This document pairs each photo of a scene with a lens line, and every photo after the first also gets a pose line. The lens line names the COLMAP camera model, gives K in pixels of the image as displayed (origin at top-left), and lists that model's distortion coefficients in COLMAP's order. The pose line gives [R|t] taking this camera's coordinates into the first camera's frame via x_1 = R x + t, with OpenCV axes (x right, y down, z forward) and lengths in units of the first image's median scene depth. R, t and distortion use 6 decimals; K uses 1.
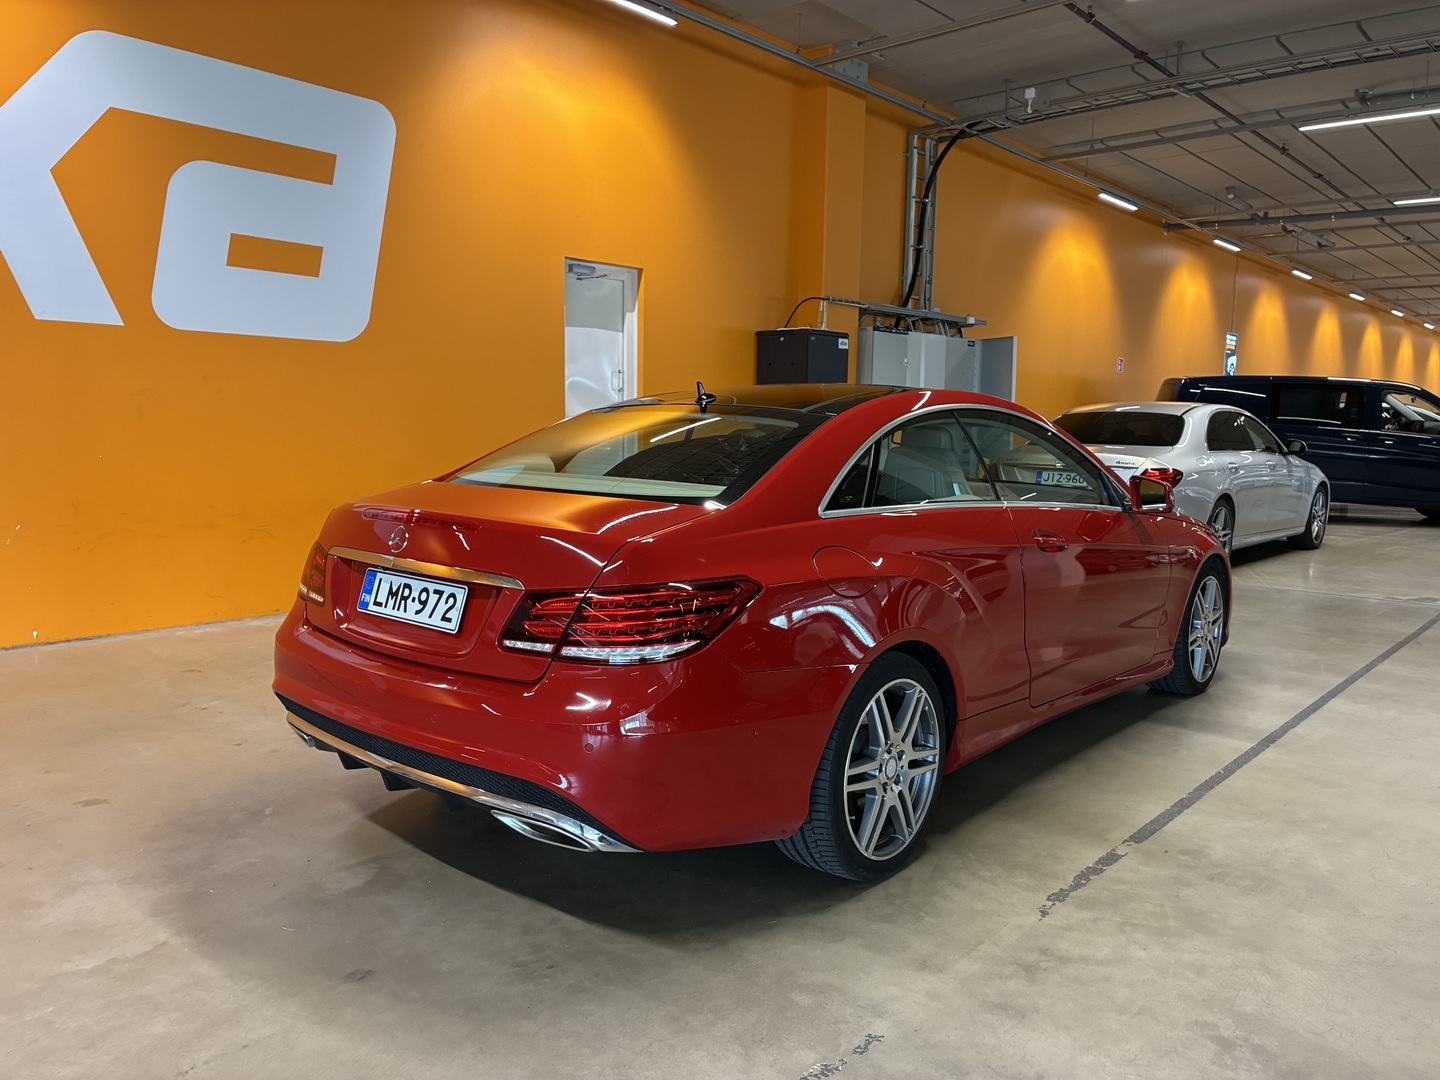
lens RADIAL K [[1099.5, 0, 720.4], [0, 1099.5, 545.4], [0, 0, 1]] dist [0.009677, -0.009645]
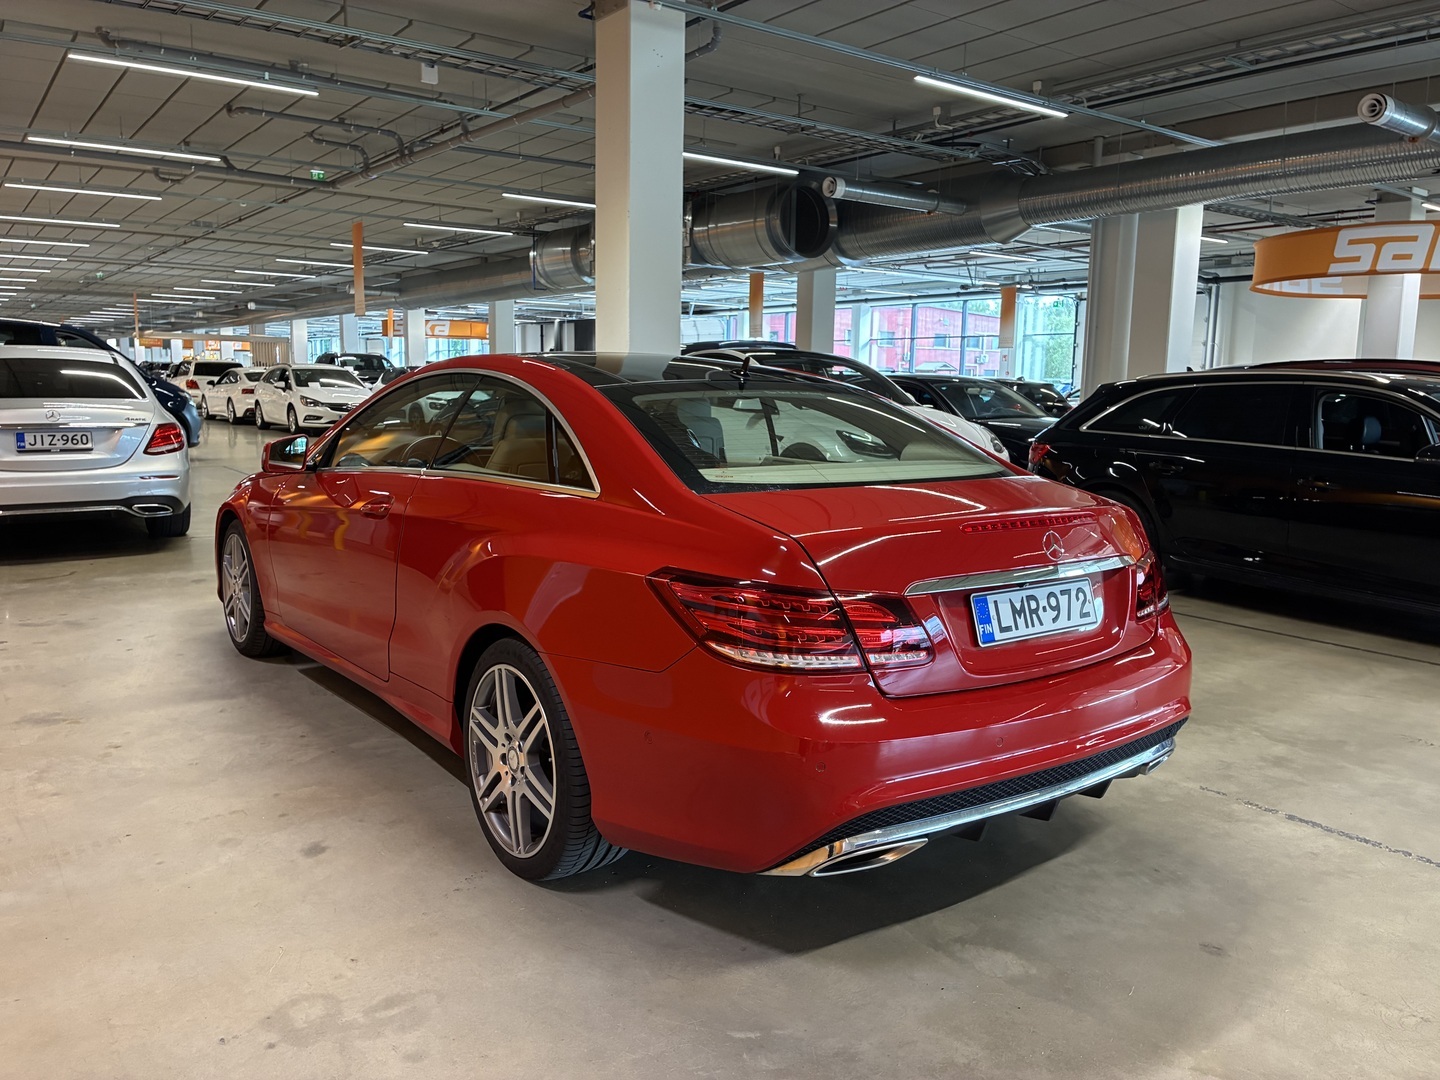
lens RADIAL K [[1099.5, 0, 724.4], [0, 1099.5, 527.1], [0, 0, 1]] dist [0.009677, -0.009645]
pose [[0.214748, -0.145535, 0.965766, -1.079638], [0.099668, 0.986939, 0.126563, -0.143703], [-0.971571, 0.069077, 0.226448, 0.927790]]
